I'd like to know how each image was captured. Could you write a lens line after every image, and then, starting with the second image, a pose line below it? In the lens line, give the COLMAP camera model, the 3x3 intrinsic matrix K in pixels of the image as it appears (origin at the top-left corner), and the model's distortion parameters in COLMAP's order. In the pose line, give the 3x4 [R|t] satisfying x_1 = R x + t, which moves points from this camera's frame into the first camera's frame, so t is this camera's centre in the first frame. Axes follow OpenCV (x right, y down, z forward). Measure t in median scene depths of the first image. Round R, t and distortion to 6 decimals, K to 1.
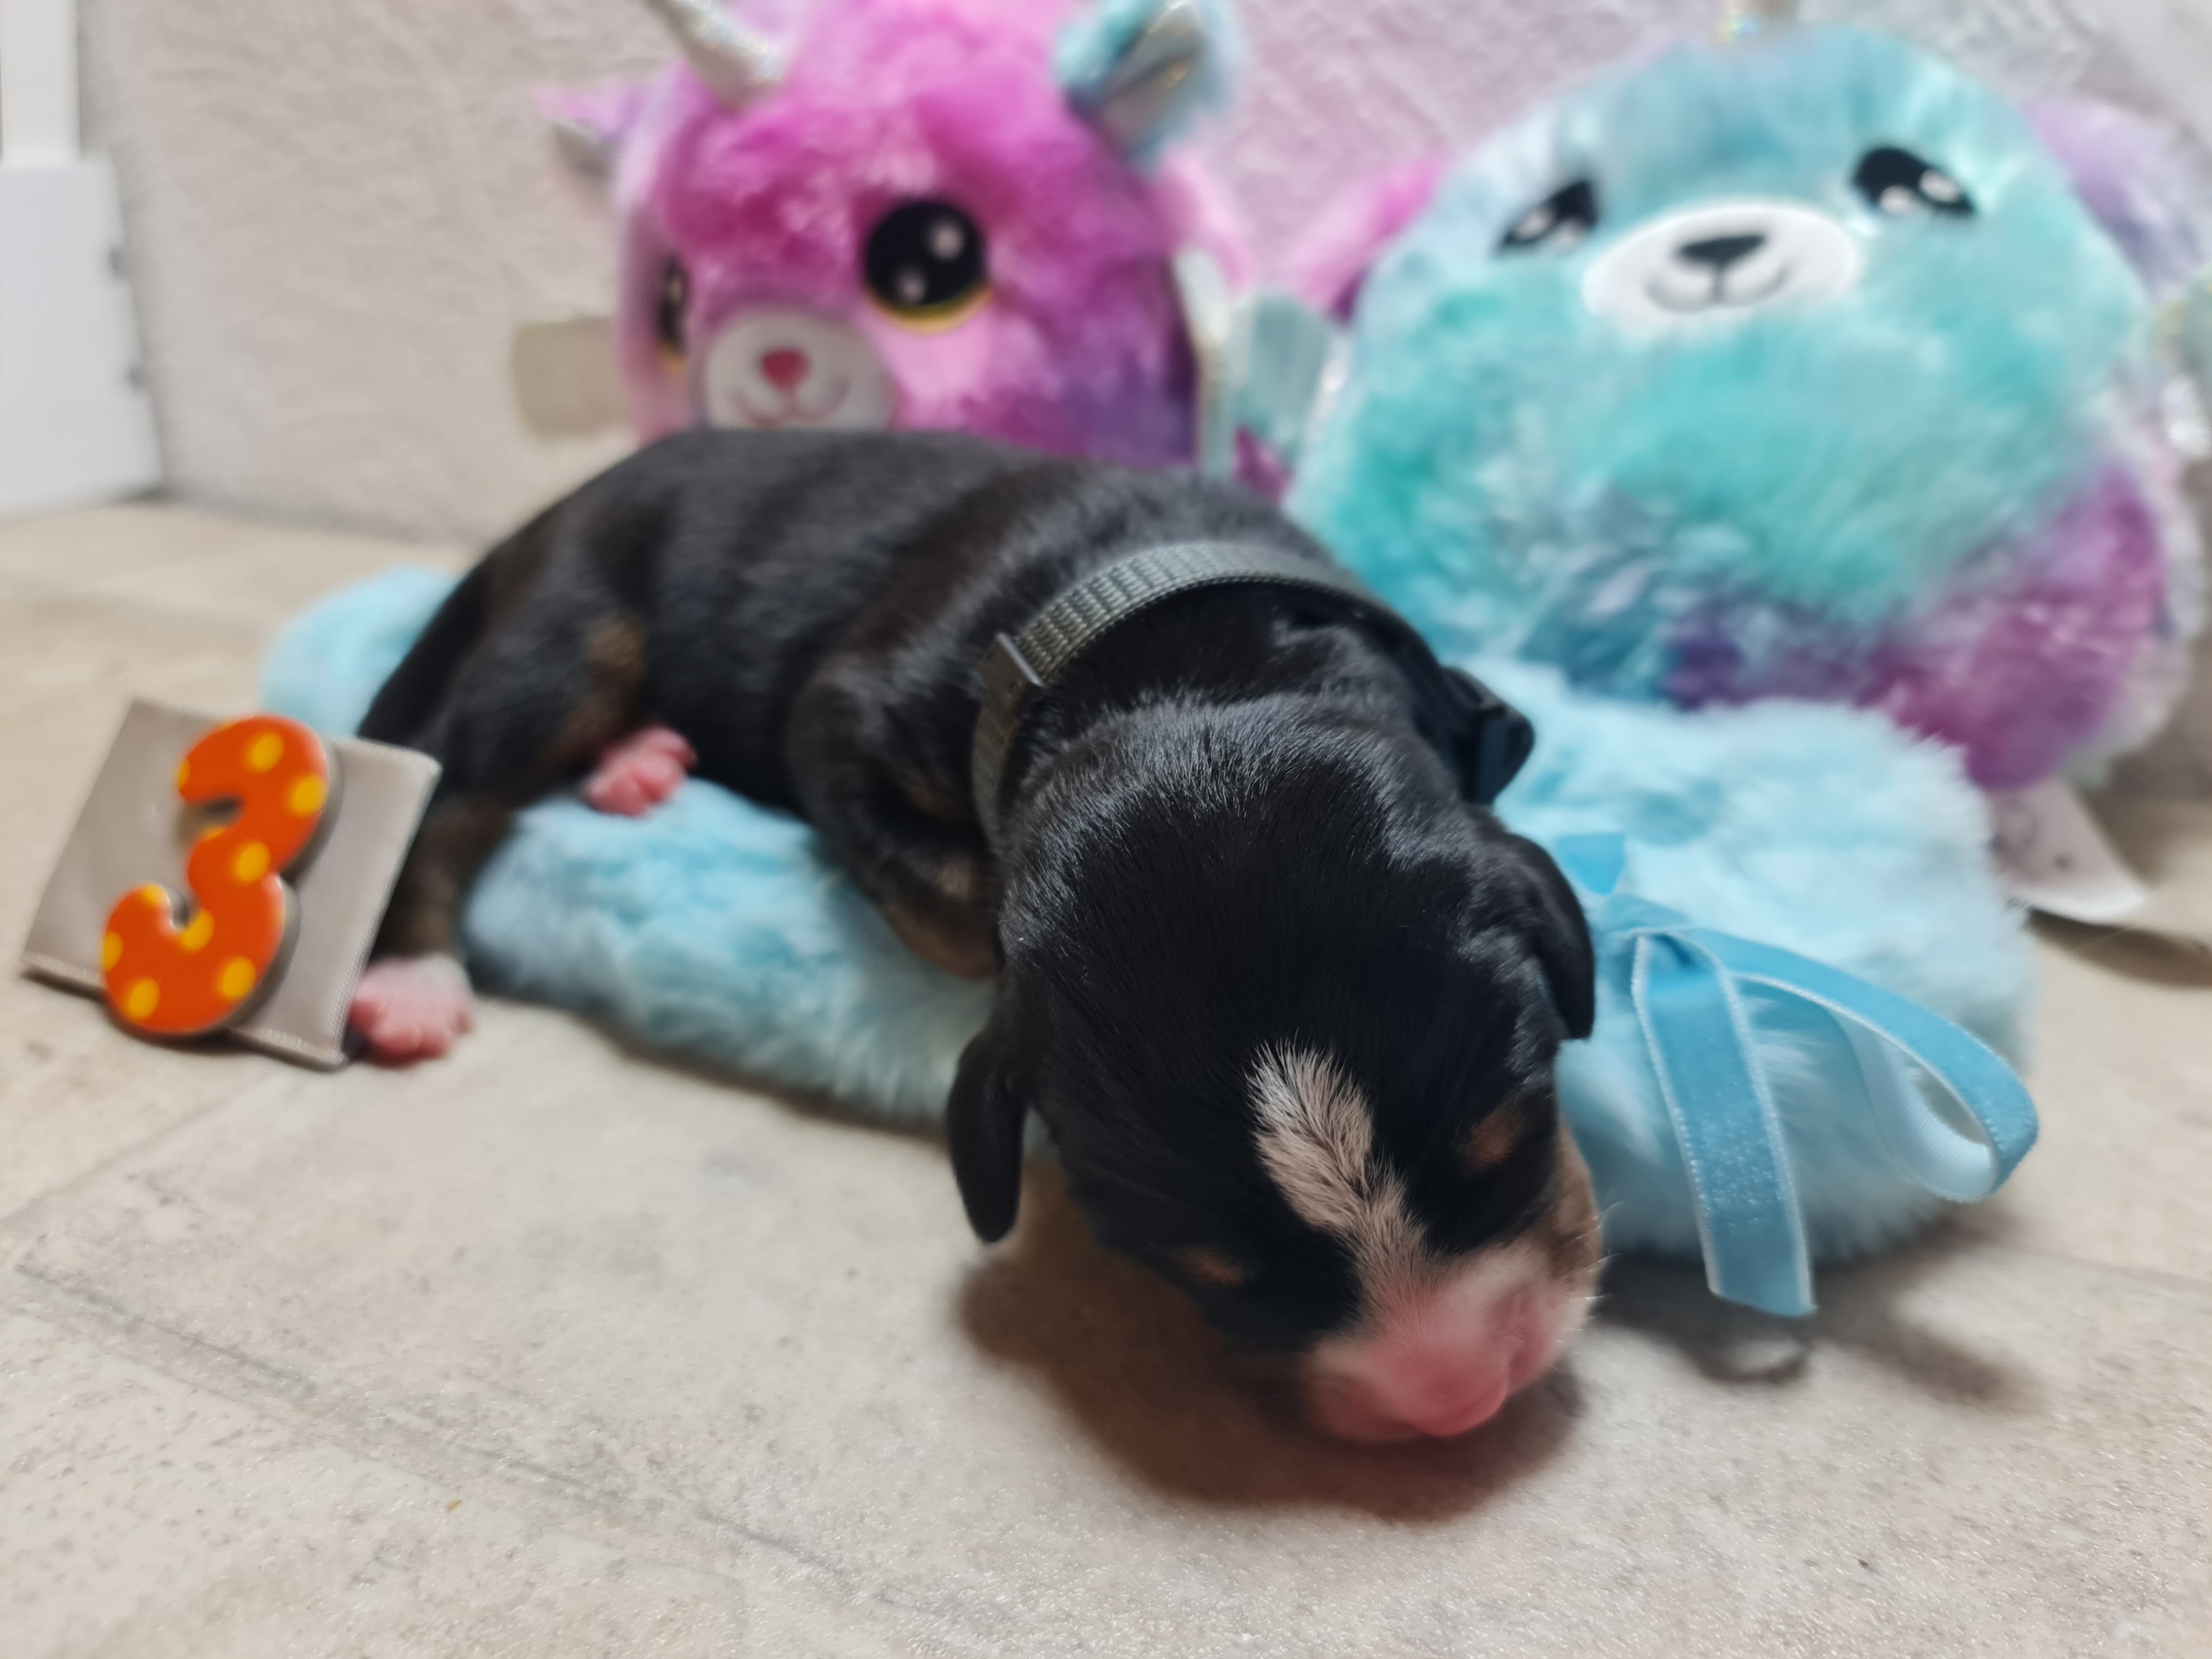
lens RADIAL K [[1650.7, 0, 1103.8], [0, 1650.7, 813.4], [0, 0, 1]] dist [0.031773, -0.051332]
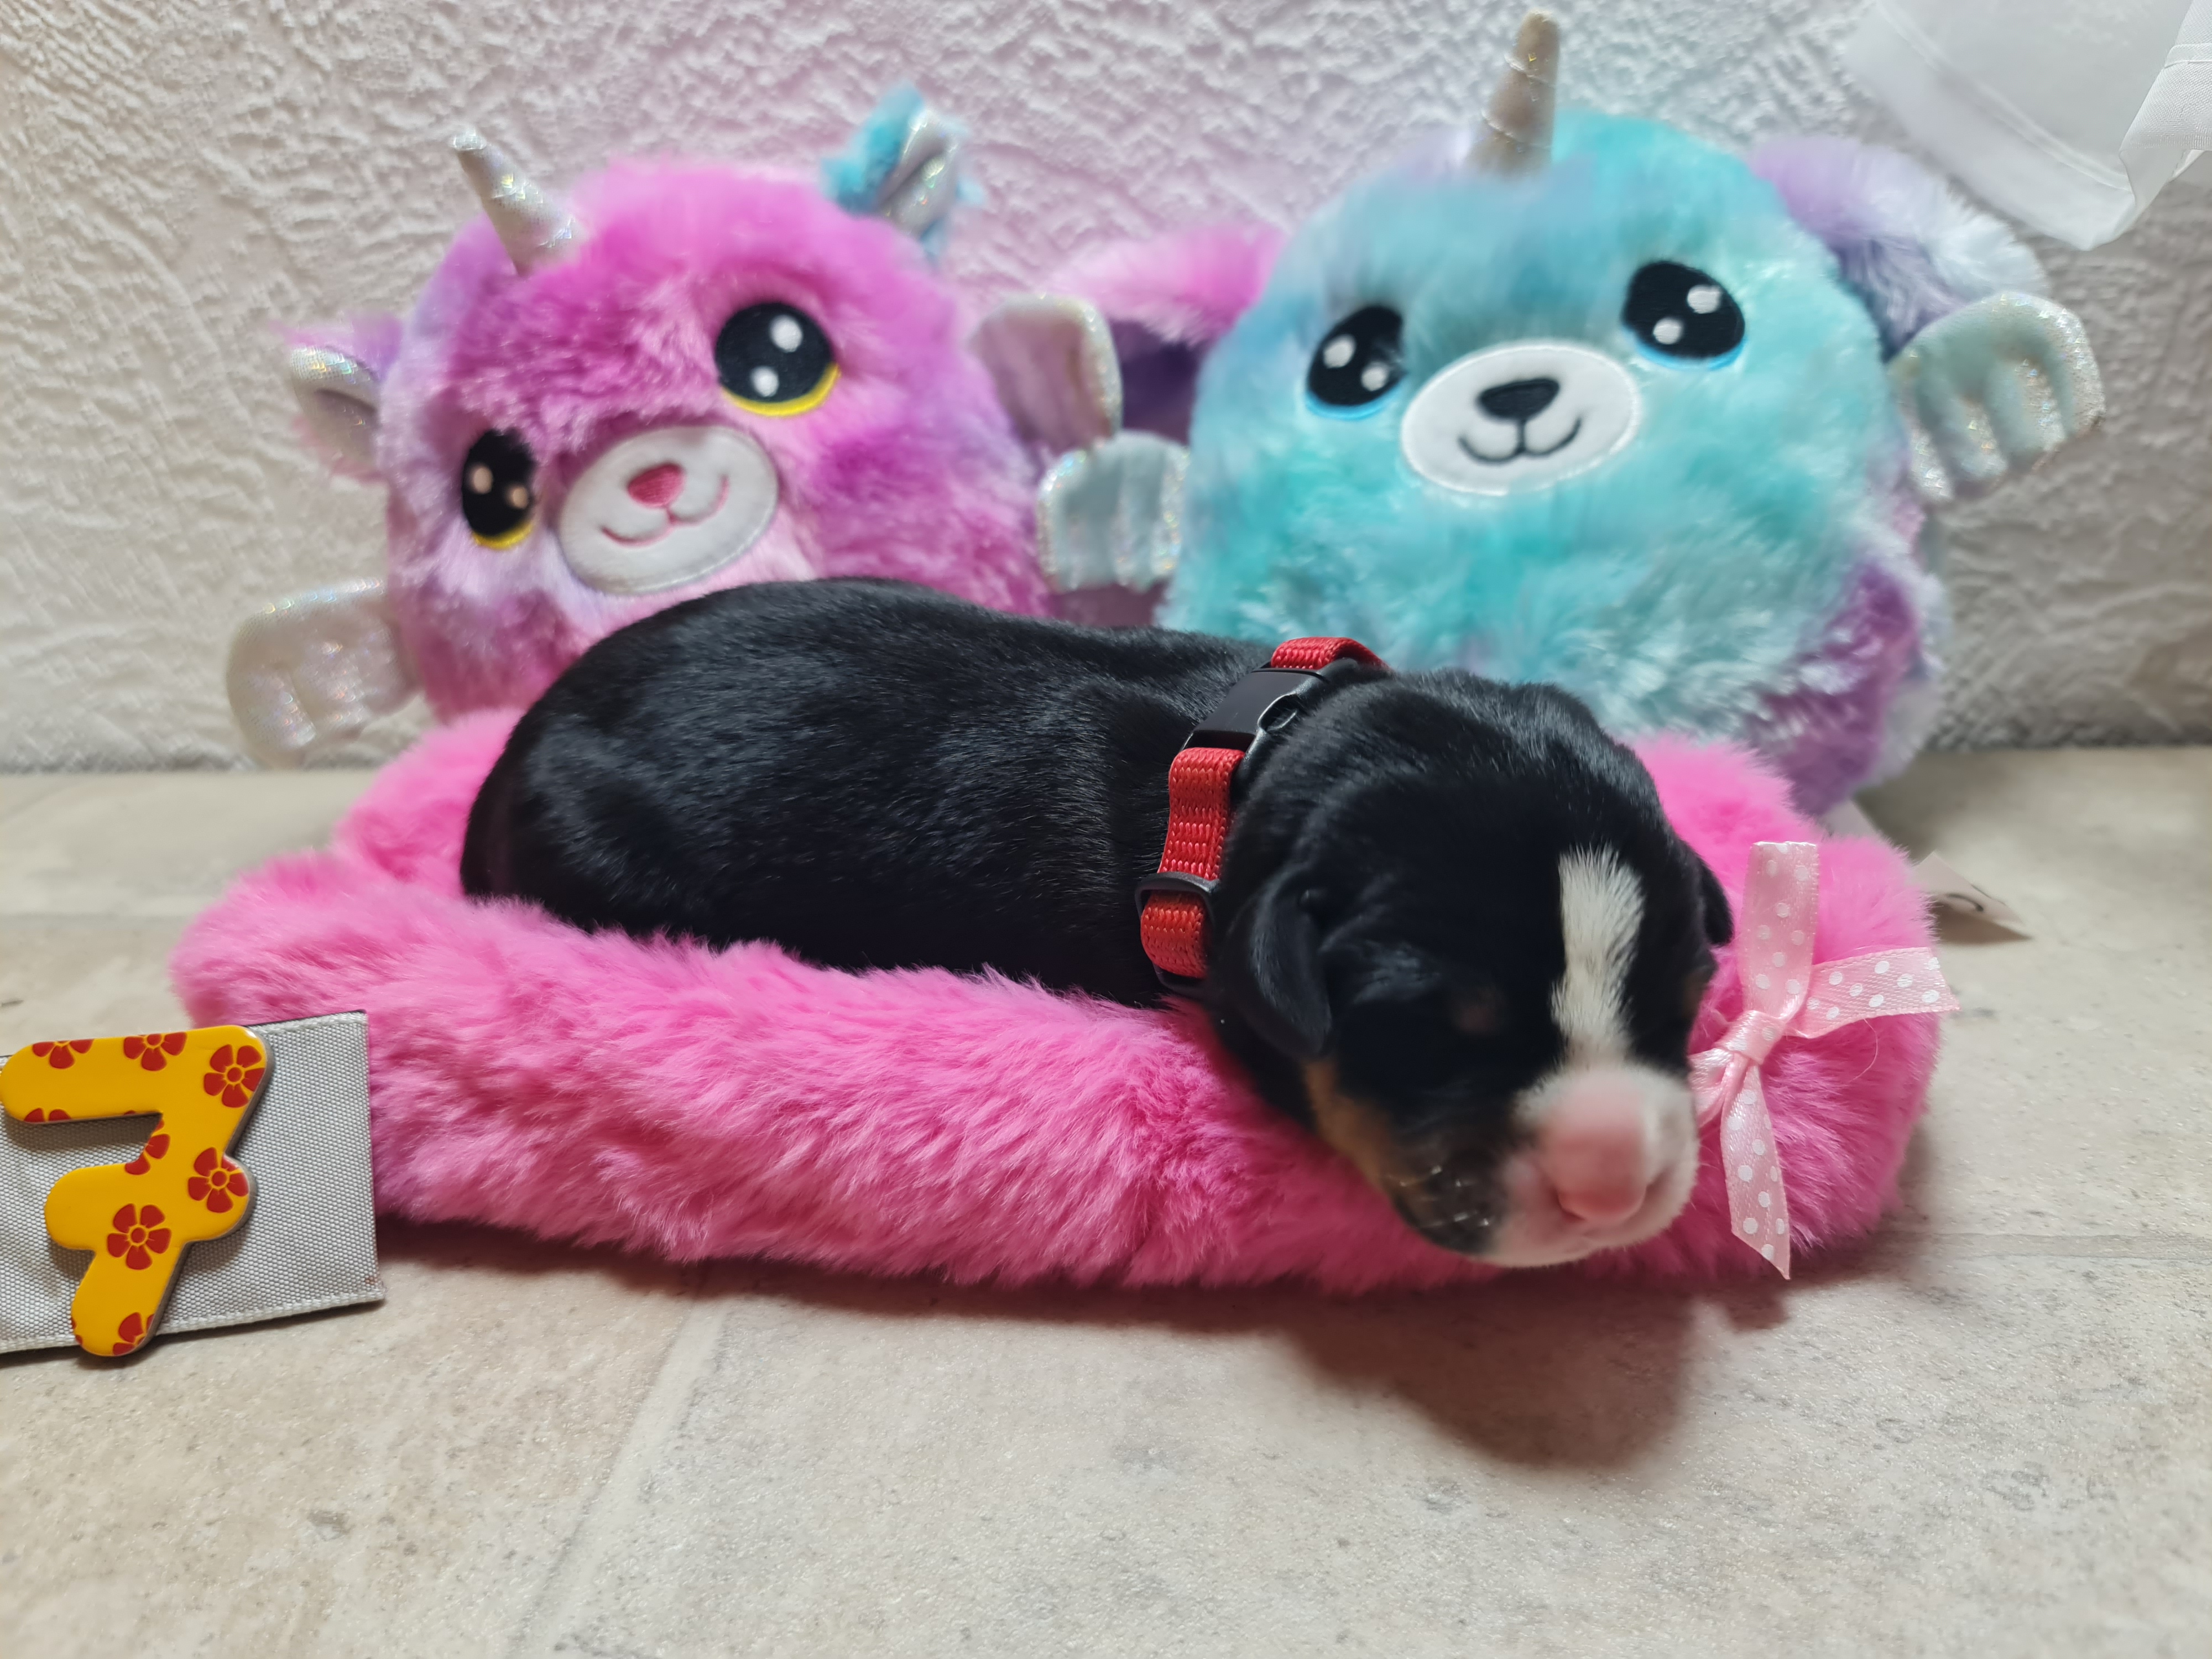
lens RADIAL K [[1650.7, 0, 1074.3], [0, 1650.7, 807.9], [0, 0, 1]] dist [0.031773, -0.051332]
pose [[0.959008, -0.188267, 0.211800, -0.421962], [0.186779, 0.982025, 0.027197, -0.217313], [-0.213113, 0.013477, 0.976934, 0.019692]]
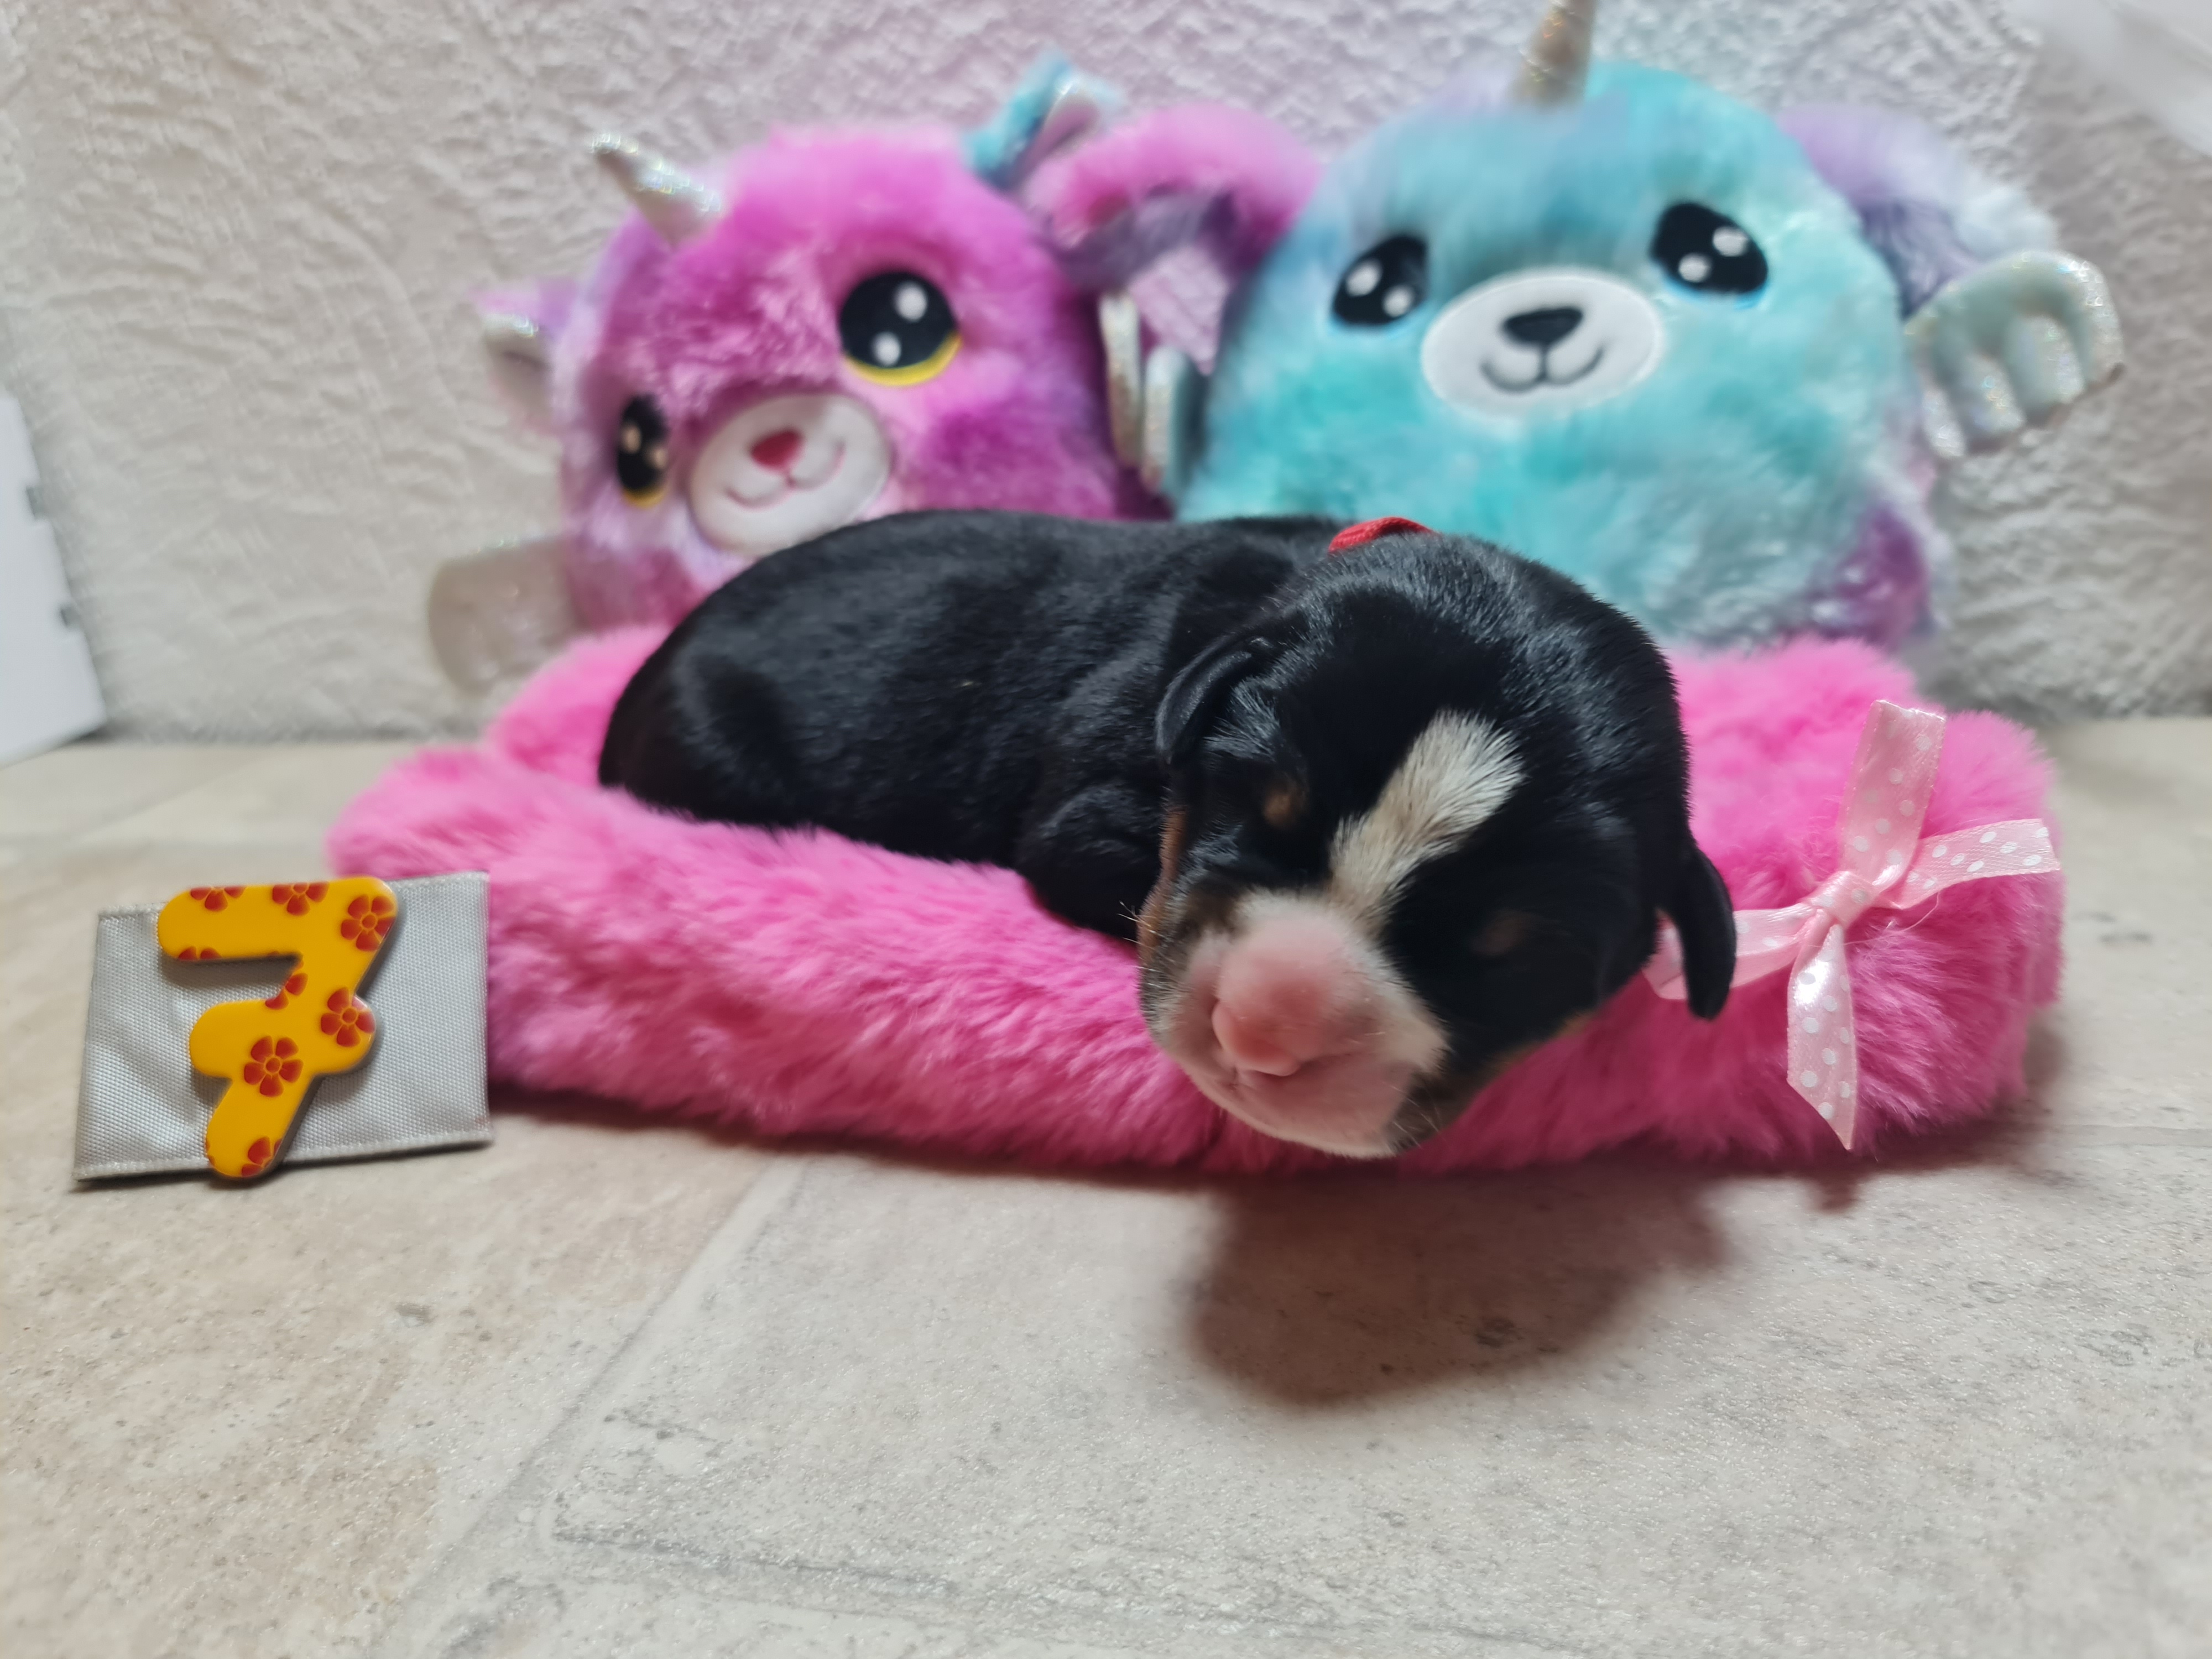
lens RADIAL K [[1650.7, 0, 1098.4], [0, 1650.7, 802.4], [0, 0, 1]] dist [0.031773, -0.051332]
pose [[0.980619, -0.159804, 0.113352, -0.363456], [0.165978, 0.984997, -0.047237, -0.040138], [-0.104103, 0.065136, 0.992431, -0.005158]]
